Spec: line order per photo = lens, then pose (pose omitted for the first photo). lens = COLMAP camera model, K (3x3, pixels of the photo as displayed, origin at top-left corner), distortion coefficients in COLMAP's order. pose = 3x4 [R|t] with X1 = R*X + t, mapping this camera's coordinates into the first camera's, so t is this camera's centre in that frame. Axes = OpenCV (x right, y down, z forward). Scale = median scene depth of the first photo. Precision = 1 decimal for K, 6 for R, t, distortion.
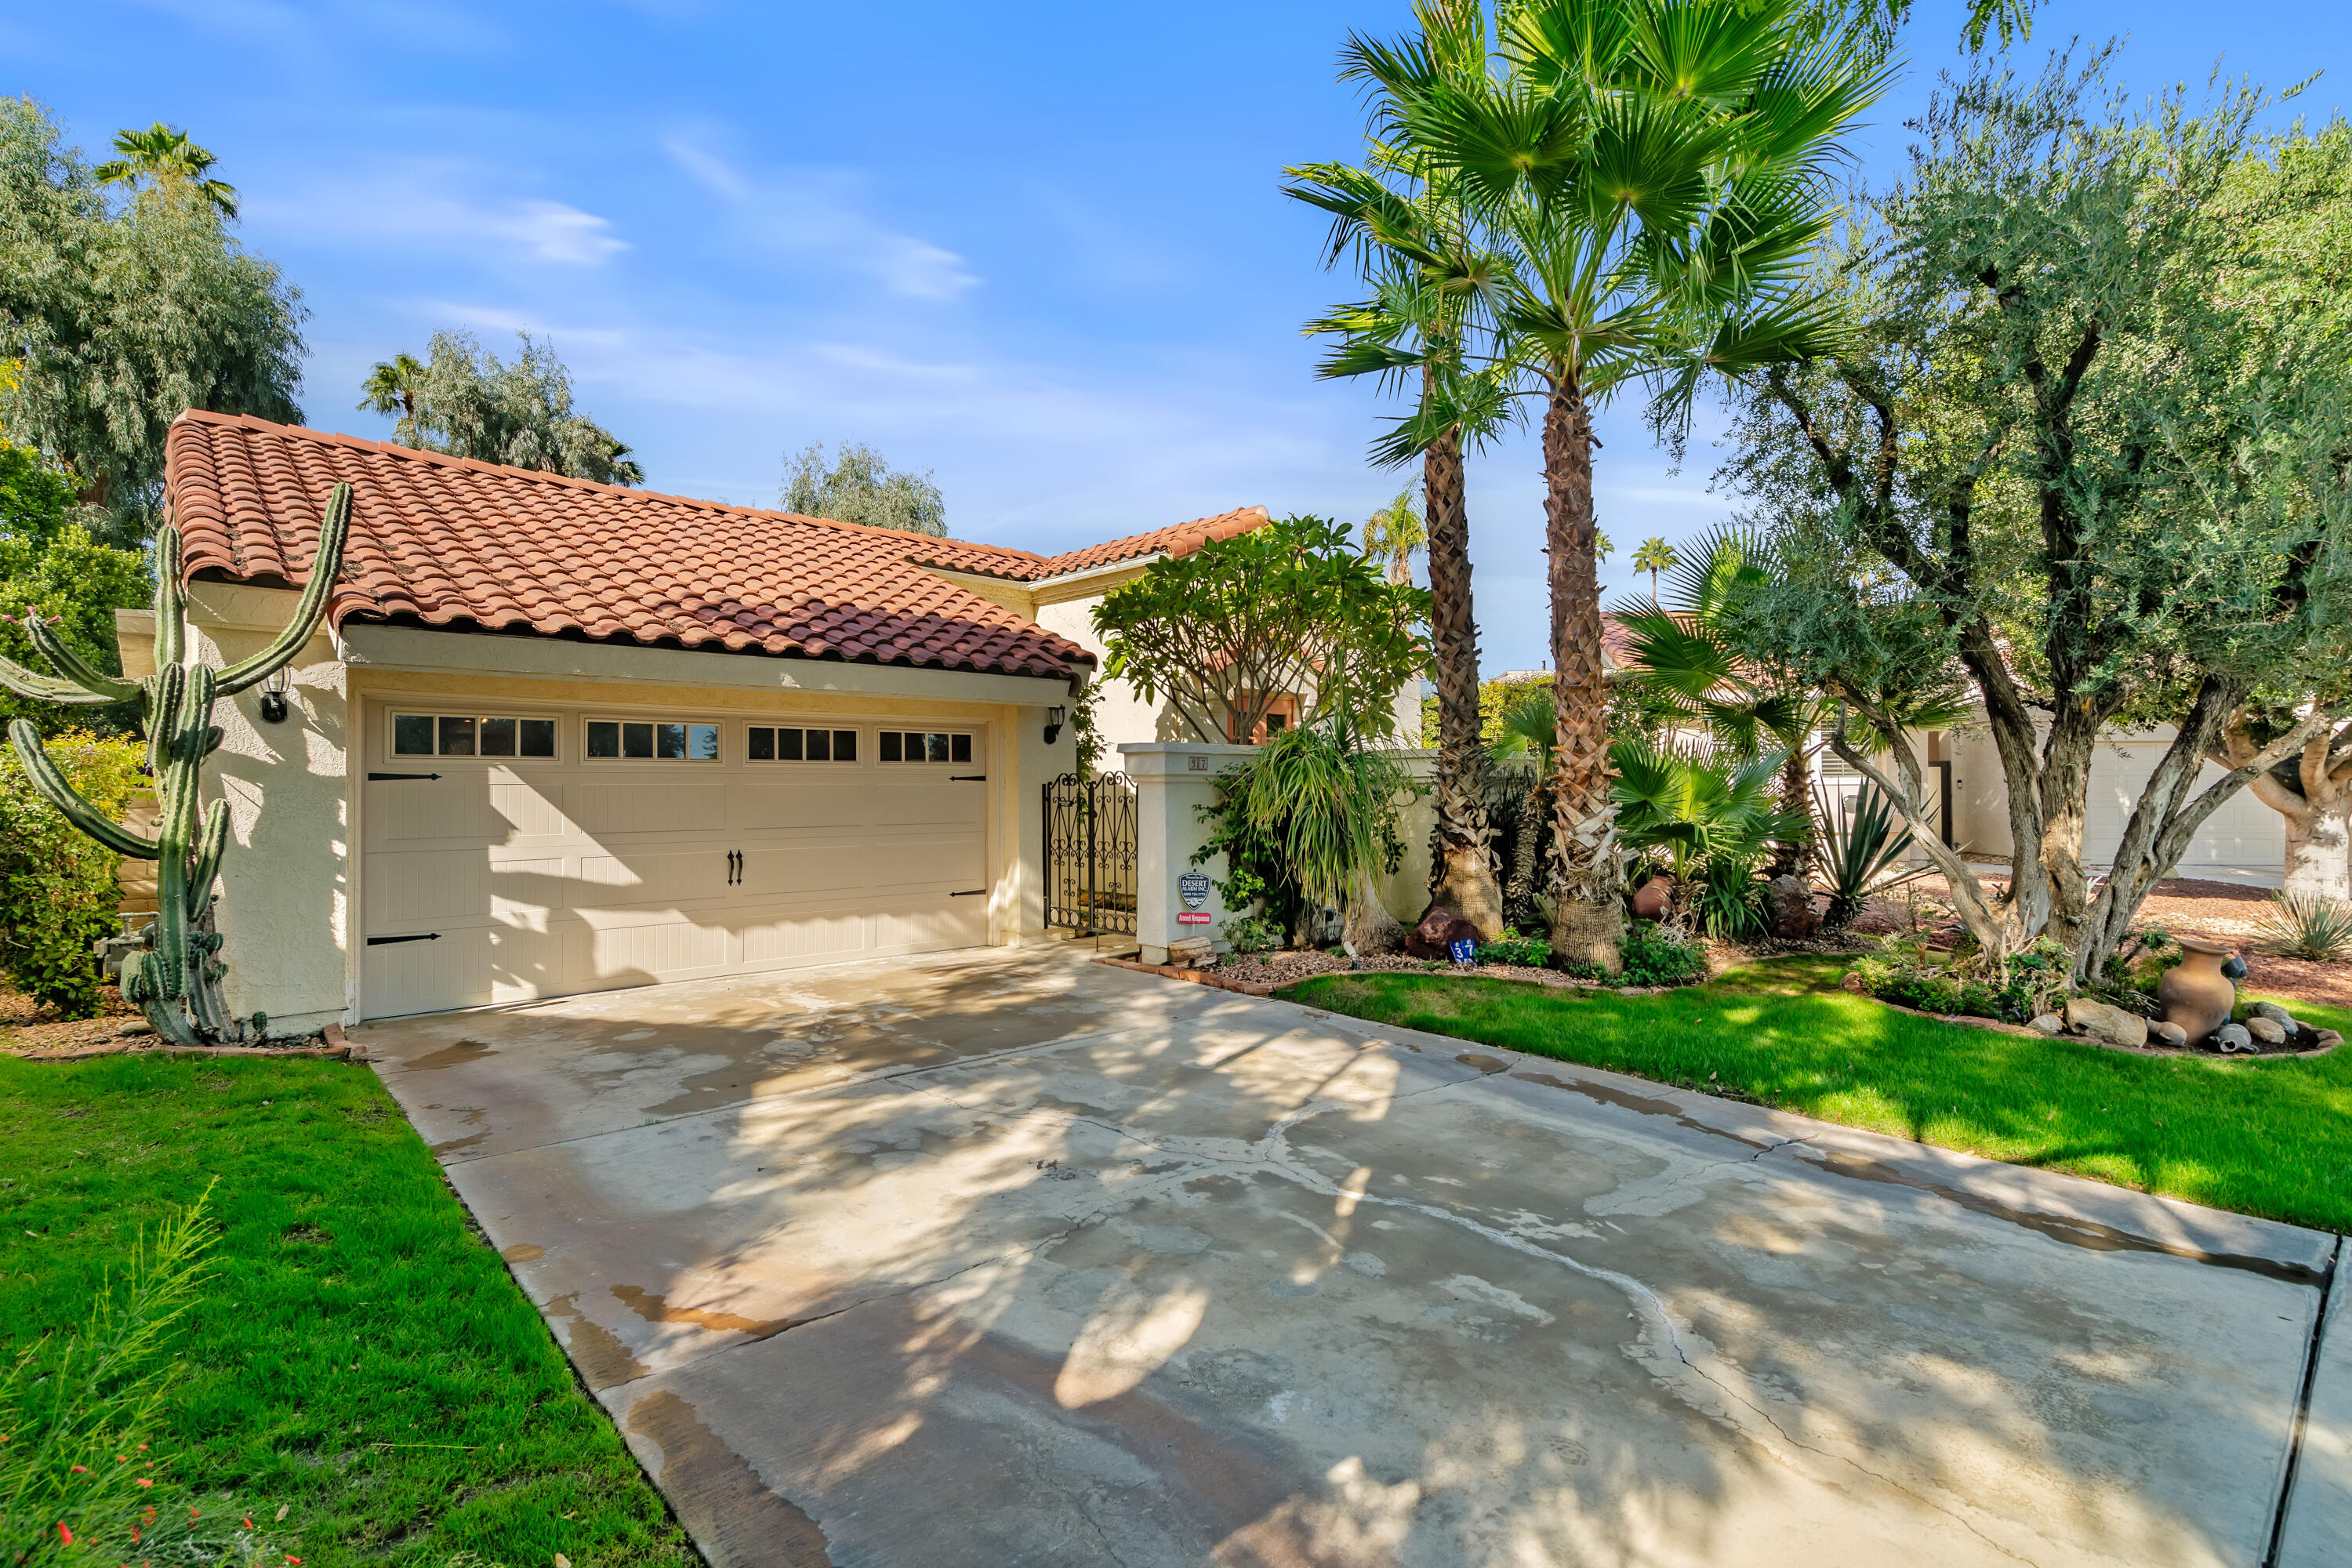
lens RADIAL K [[1148.3, 0, 1174.1], [0, 1148.3, 782.6], [0, 0, 1]] dist [-0.000893, -0.000057]
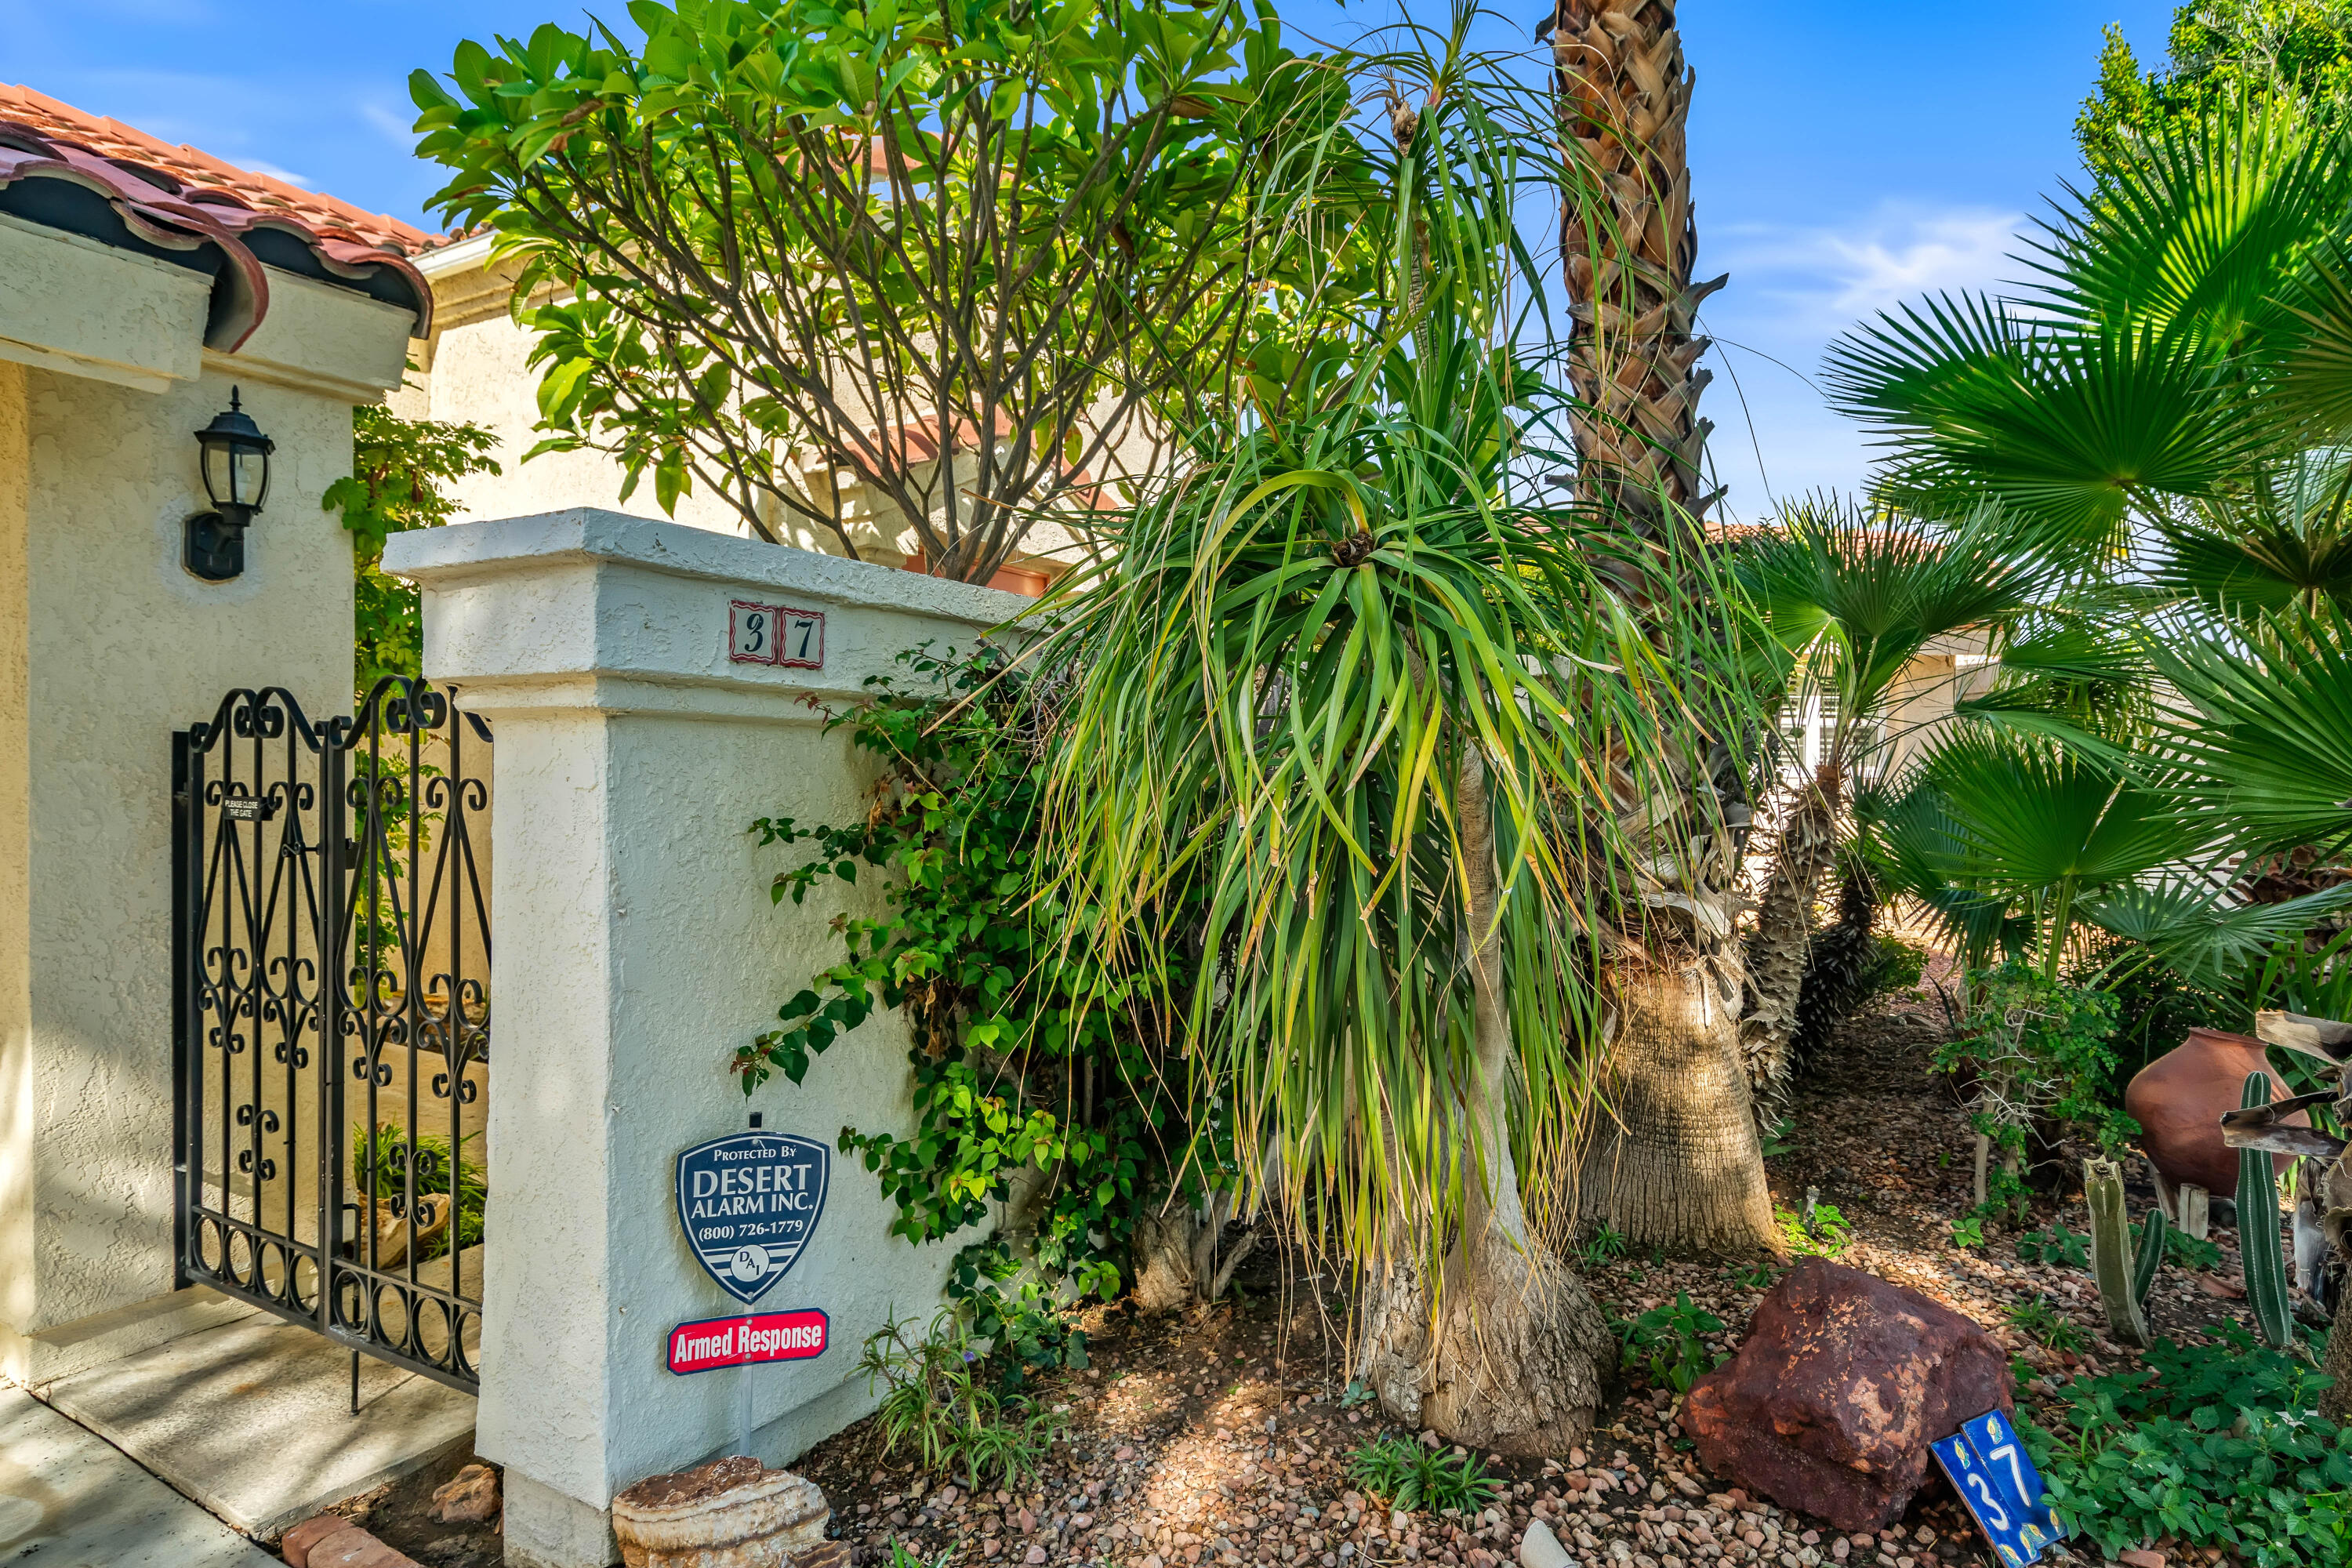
lens RADIAL K [[1148.3, 0, 1180.8], [0, 1148.3, 785.1], [0, 0, 1]] dist [-0.000893, -0.000057]
pose [[0.958639, 0.008709, 0.284493, 0.031613], [-0.010899, 0.999922, 0.006116, 0.010103], [-0.284417, -0.008963, 0.958659, 0.733699]]
